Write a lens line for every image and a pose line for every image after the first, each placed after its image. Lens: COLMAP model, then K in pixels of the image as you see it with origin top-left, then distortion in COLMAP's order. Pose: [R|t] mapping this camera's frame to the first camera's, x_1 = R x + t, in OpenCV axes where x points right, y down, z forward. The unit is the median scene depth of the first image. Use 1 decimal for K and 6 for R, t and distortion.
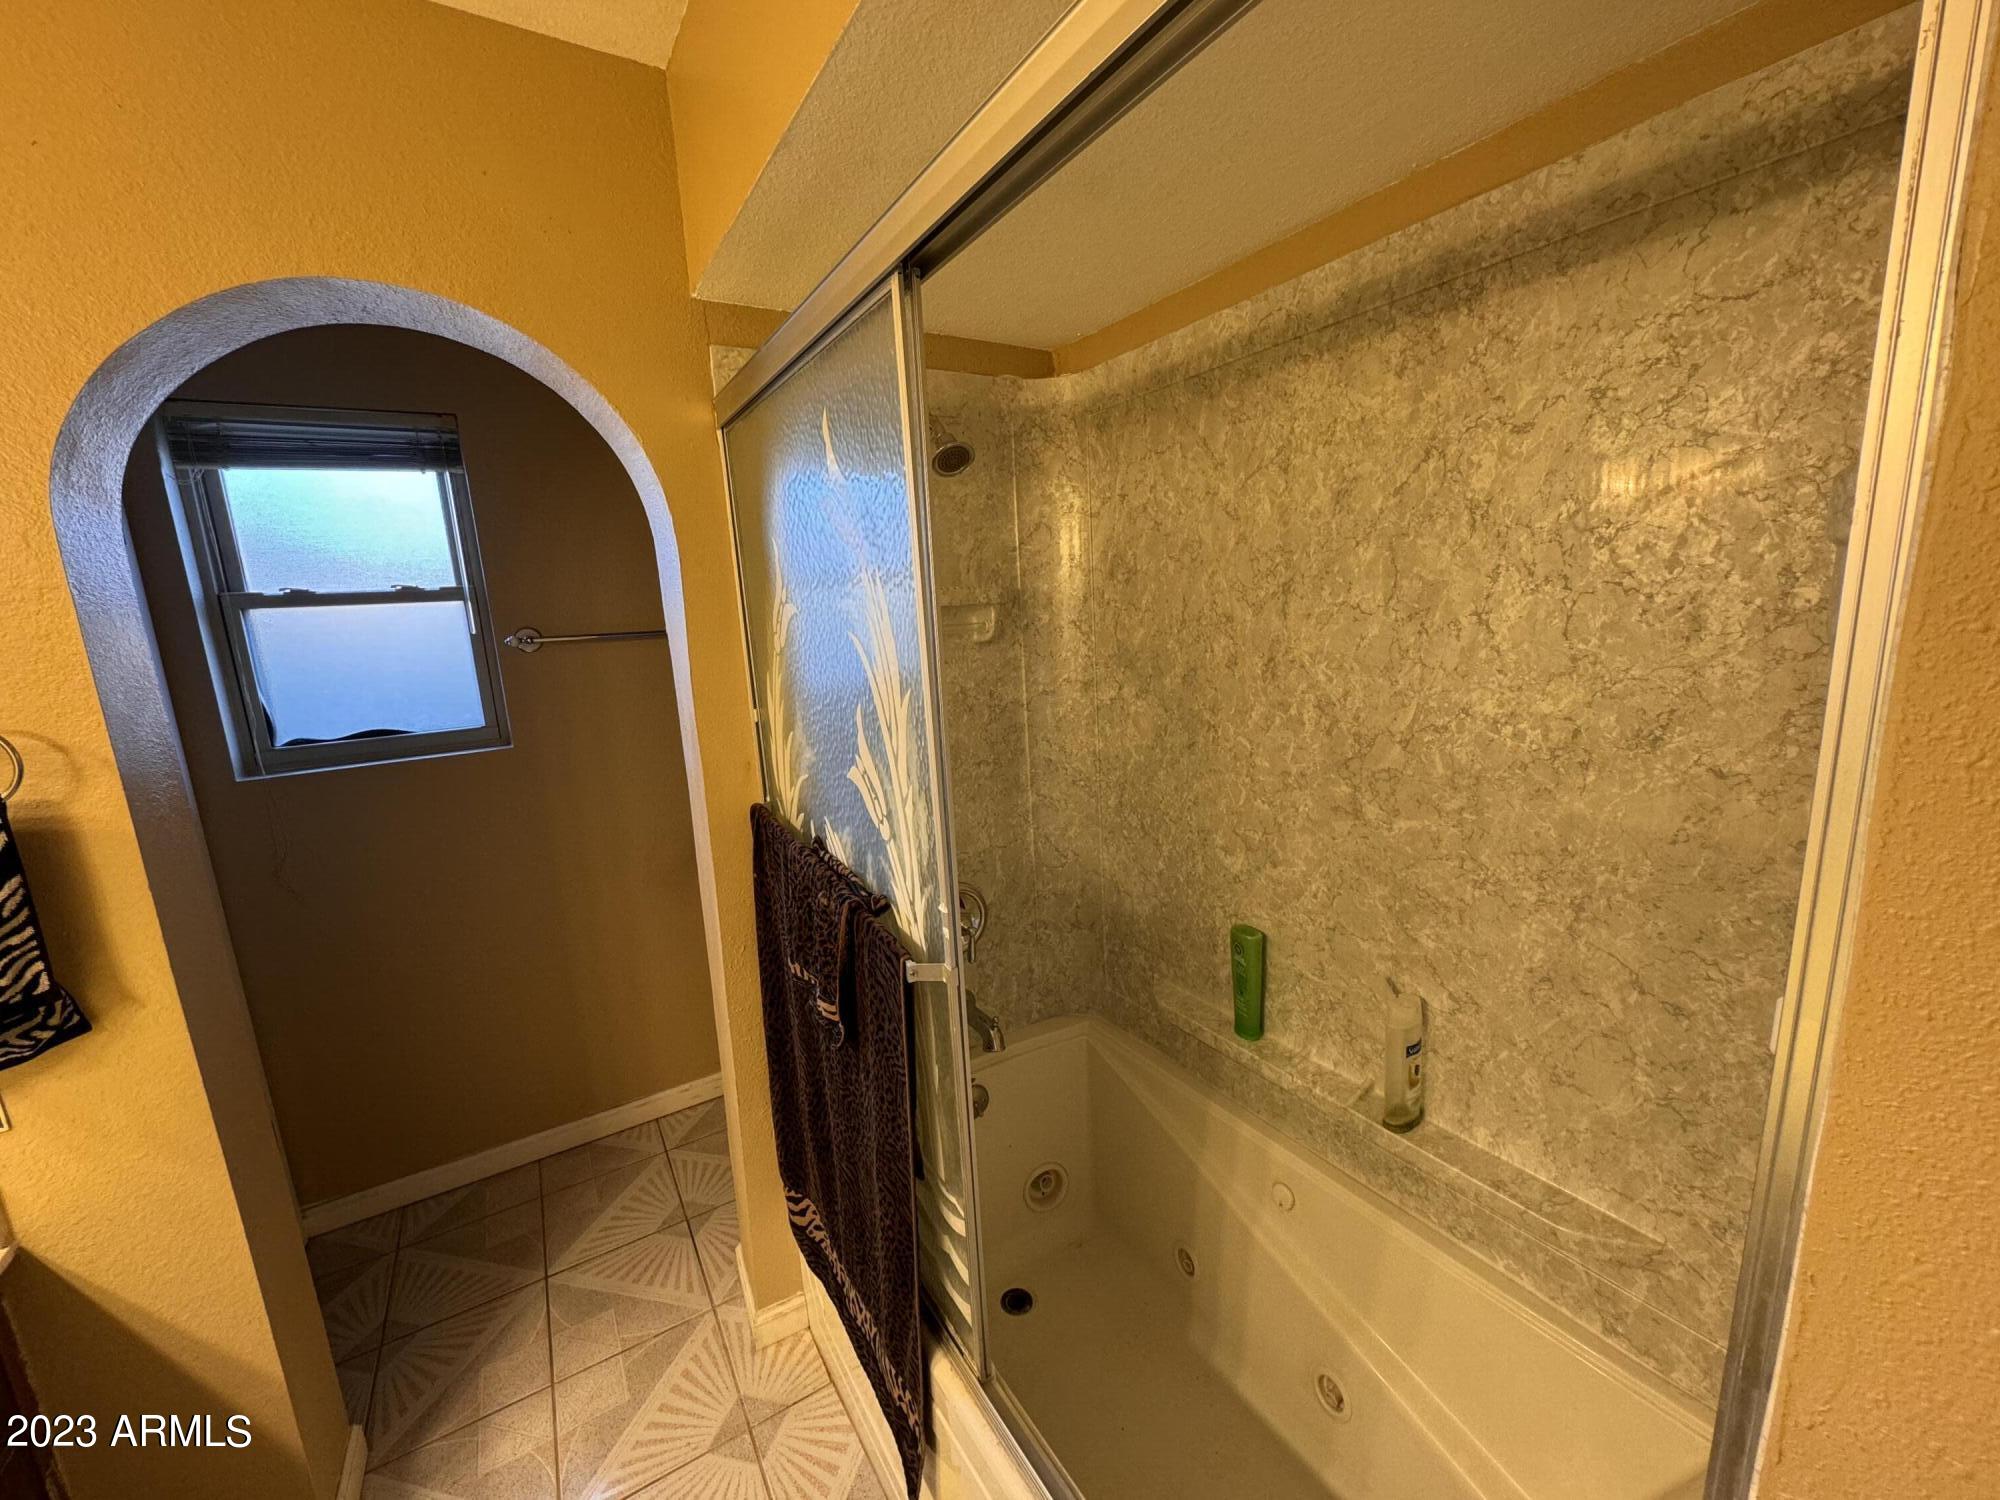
lens RADIAL K [[801.7, 0, 1003.4], [0, 801.7, 754.1], [0, 0, 1]] dist [0.000034, -0.000501]
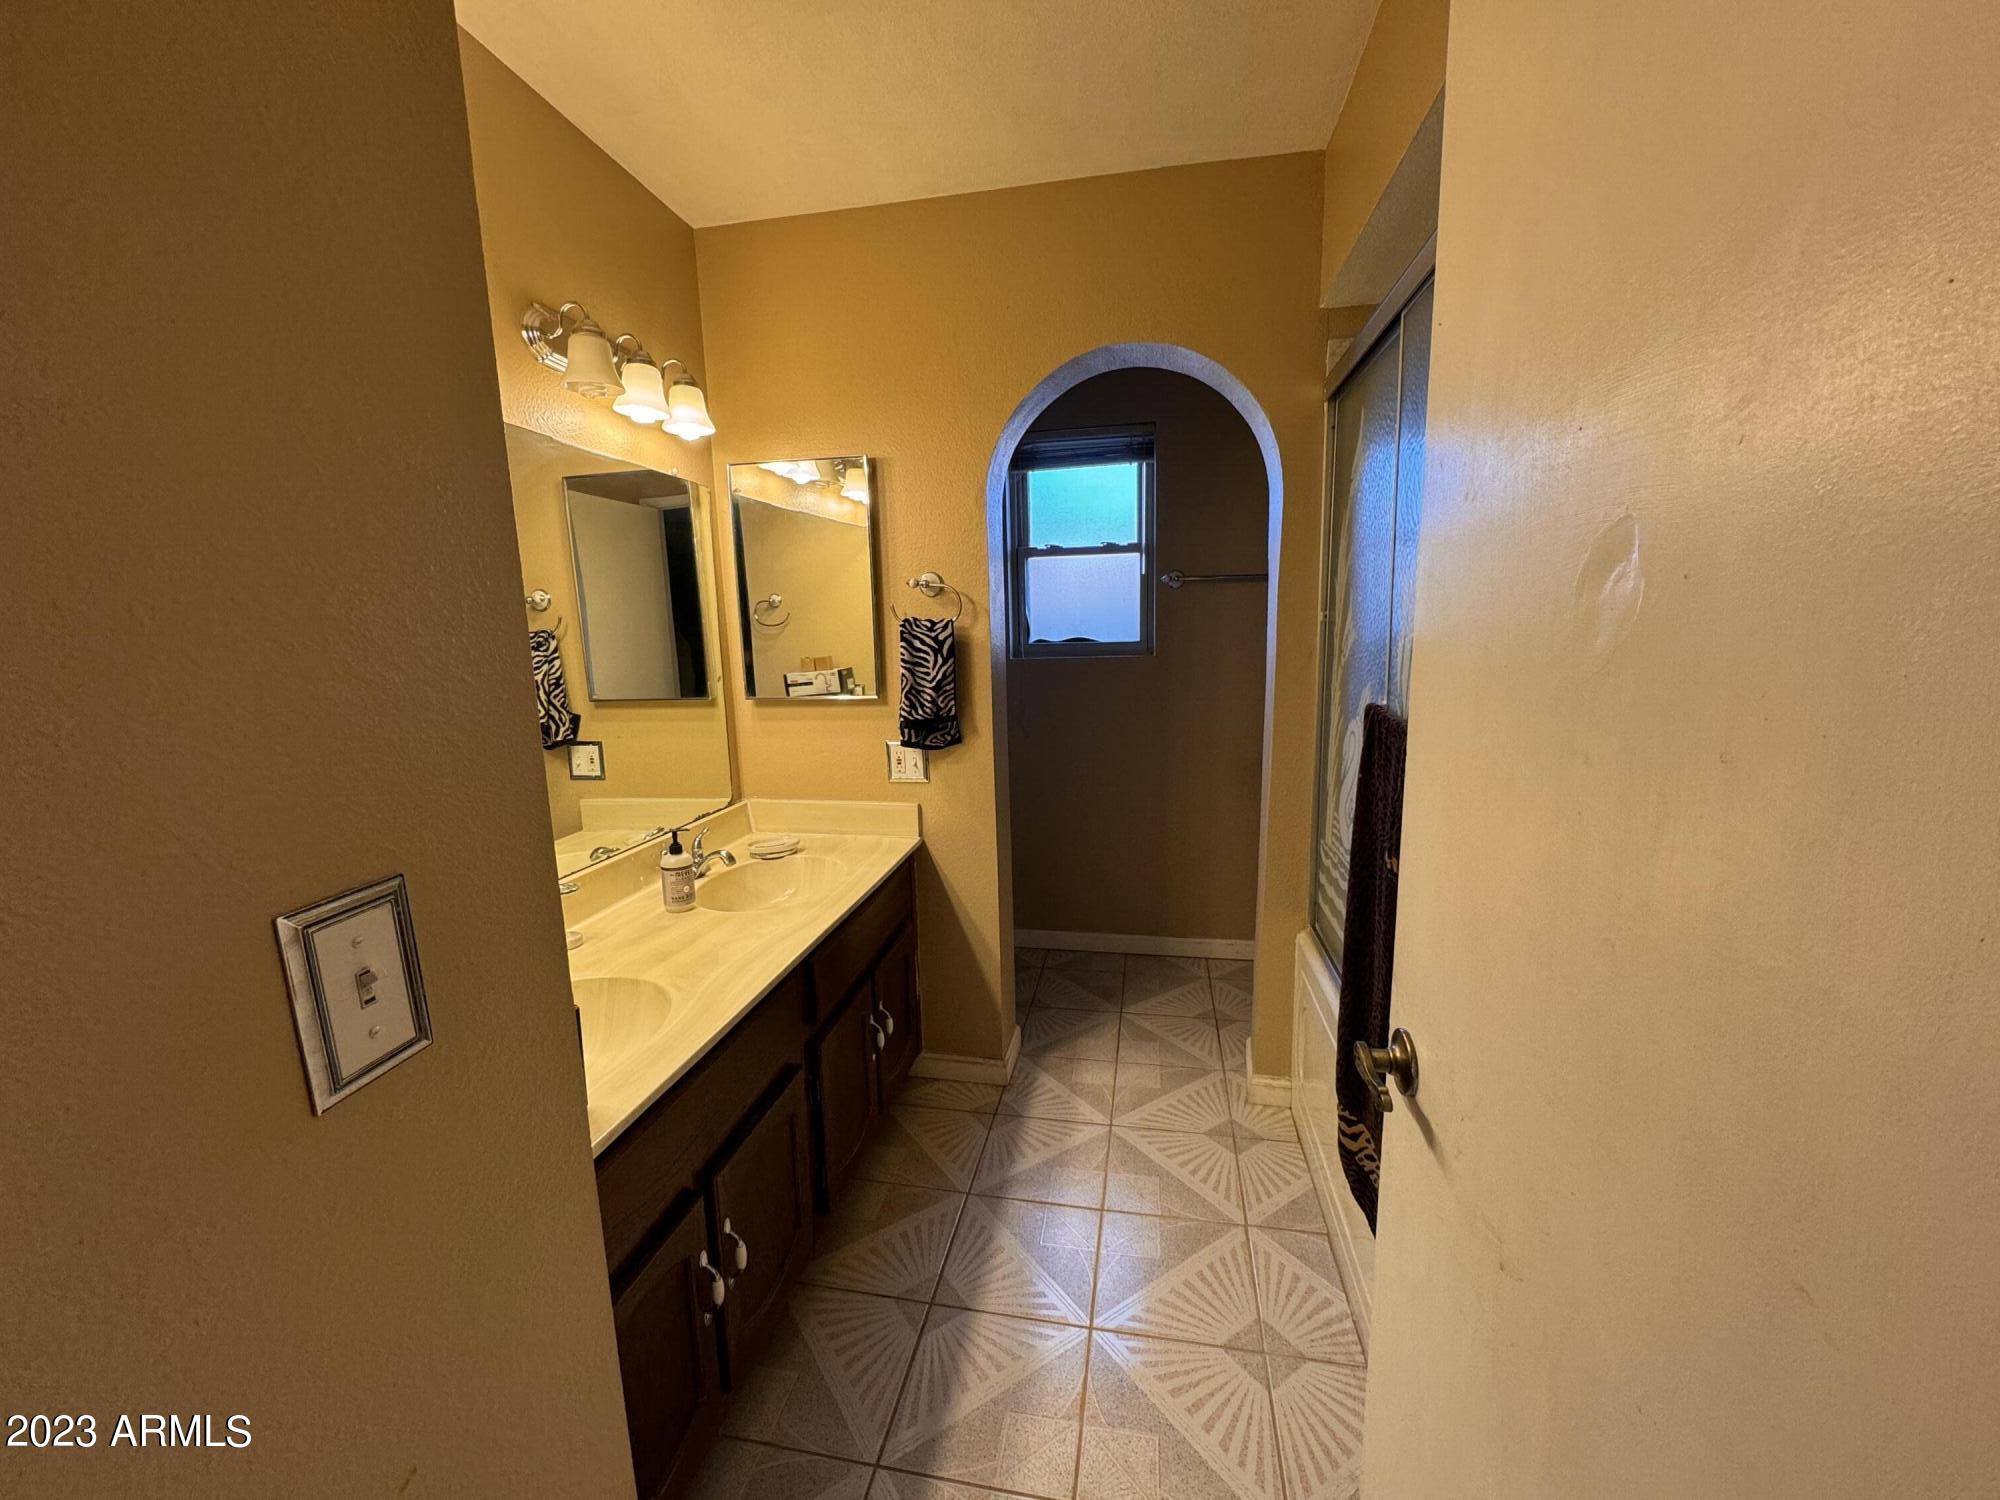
lens RADIAL K [[801.7, 0, 997.8], [0, 801.7, 759.0], [0, 0, 1]] dist [0.000034, -0.000501]
pose [[0.738863, 0.142658, -0.658582, 0.178755], [-0.137768, 0.988670, 0.059597, 0.157502], [0.659622, 0.046698, 0.750145, -0.297755]]
